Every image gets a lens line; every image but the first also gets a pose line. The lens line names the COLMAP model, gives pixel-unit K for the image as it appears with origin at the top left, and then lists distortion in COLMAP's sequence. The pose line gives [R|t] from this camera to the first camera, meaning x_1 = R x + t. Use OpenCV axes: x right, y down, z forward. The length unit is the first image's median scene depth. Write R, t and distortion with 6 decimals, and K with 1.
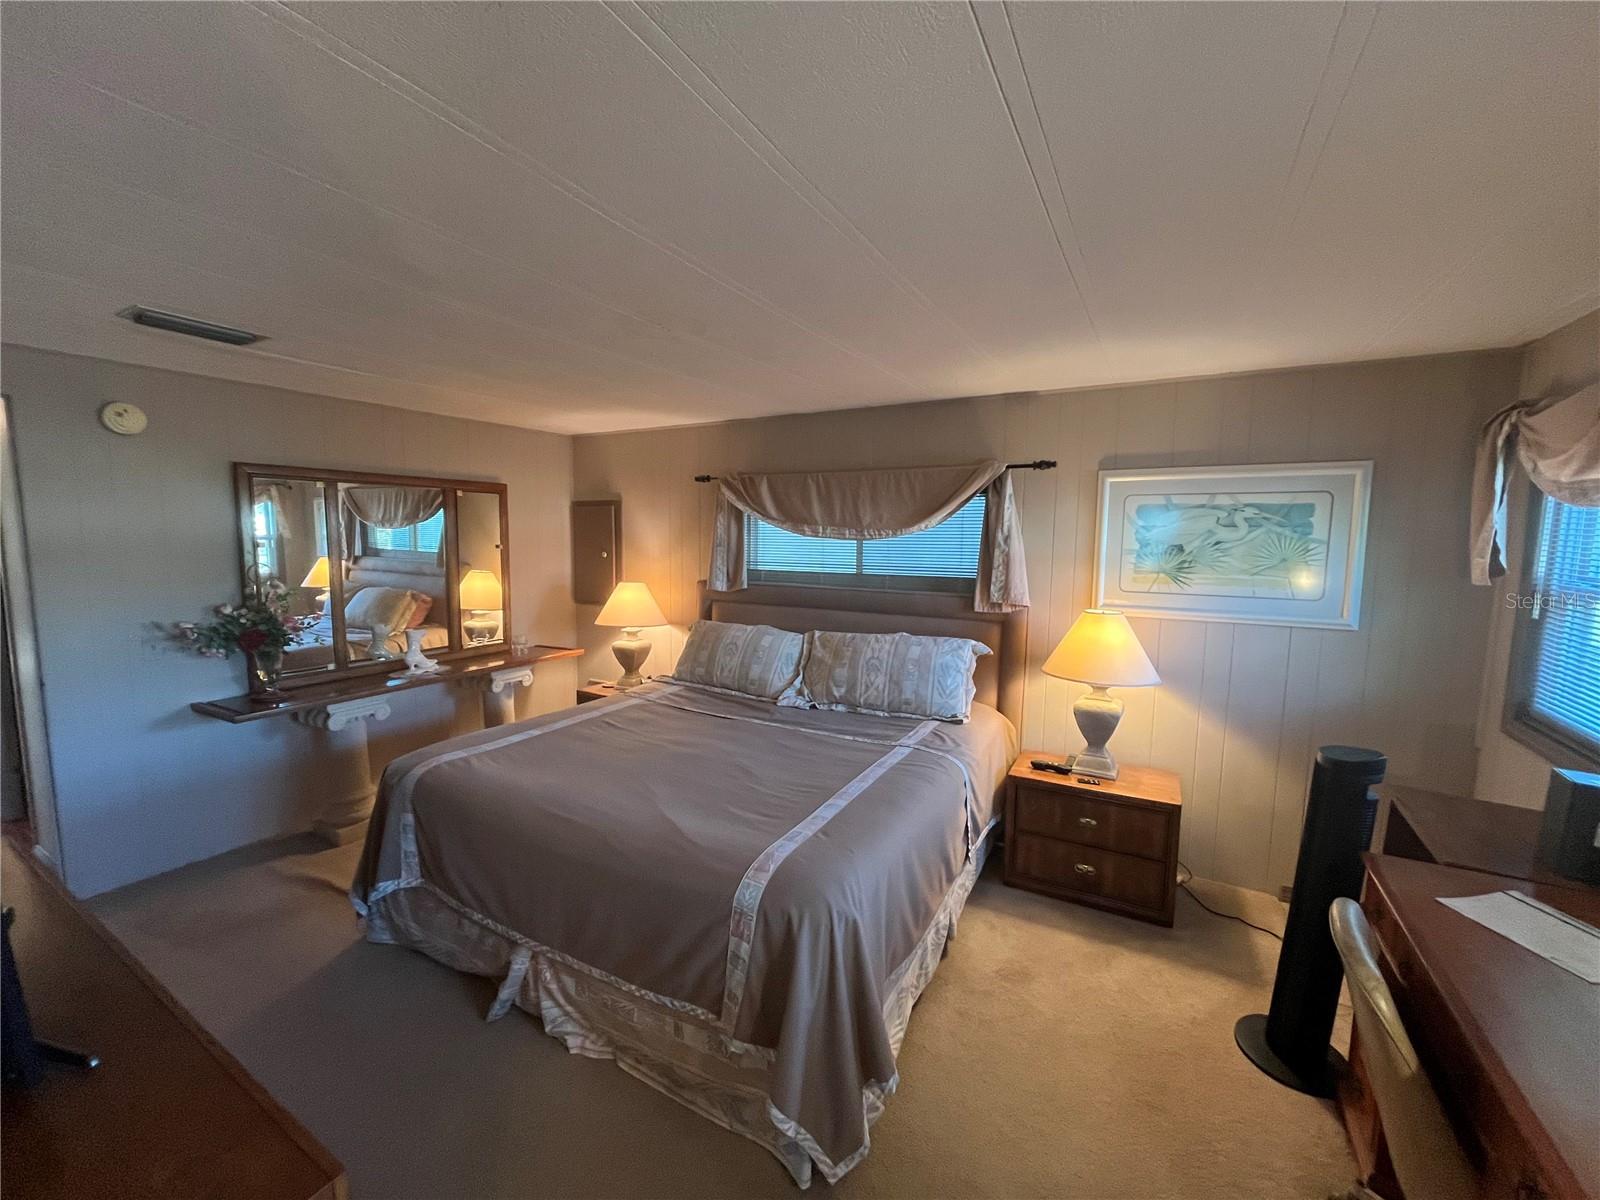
lens RADIAL K [[645.3, 0, 795.9], [0, 645.3, 597.9], [0, 0, 1]] dist [-0.004602, 0.001306]
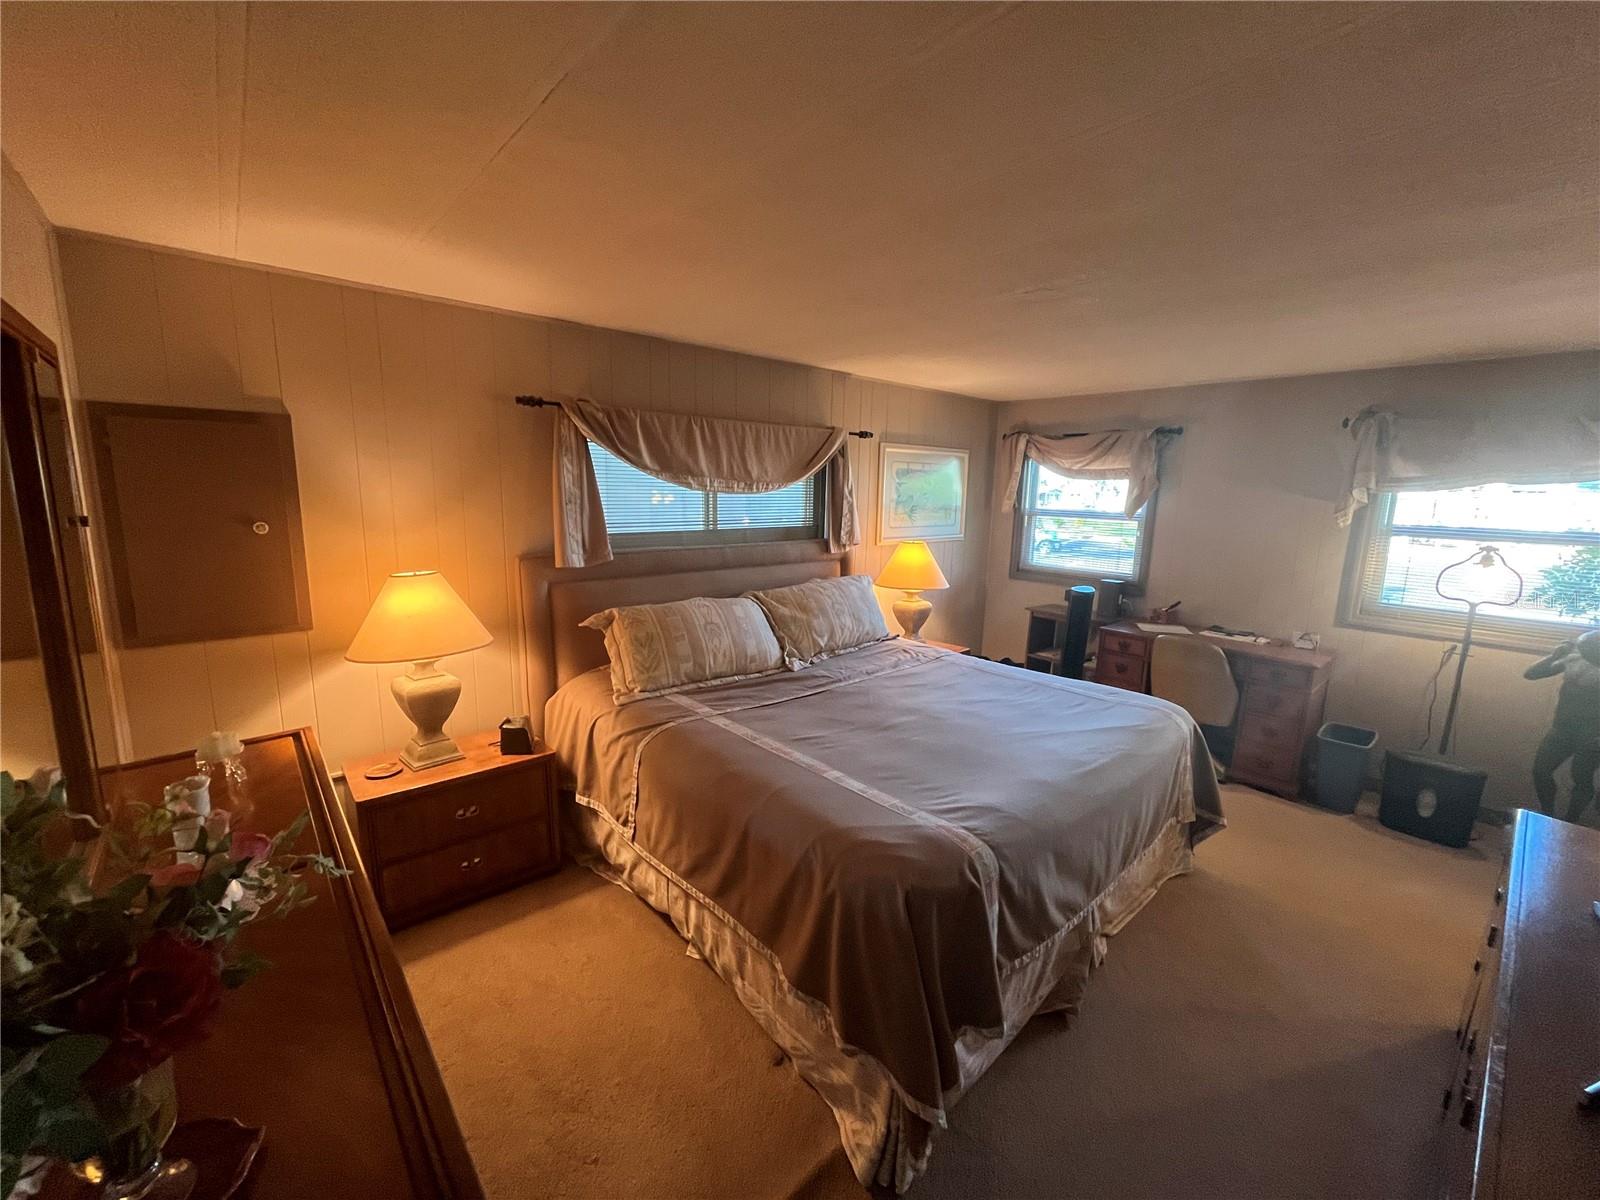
lens RADIAL K [[645.3, 0, 797.2], [0, 645.3, 601.9], [0, 0, 1]] dist [-0.004602, 0.001306]
pose [[0.323309, -0.165989, 0.931622, -0.917741], [0.083233, 0.985668, 0.146734, -0.074965], [-0.942626, 0.030101, 0.332491, 0.697544]]
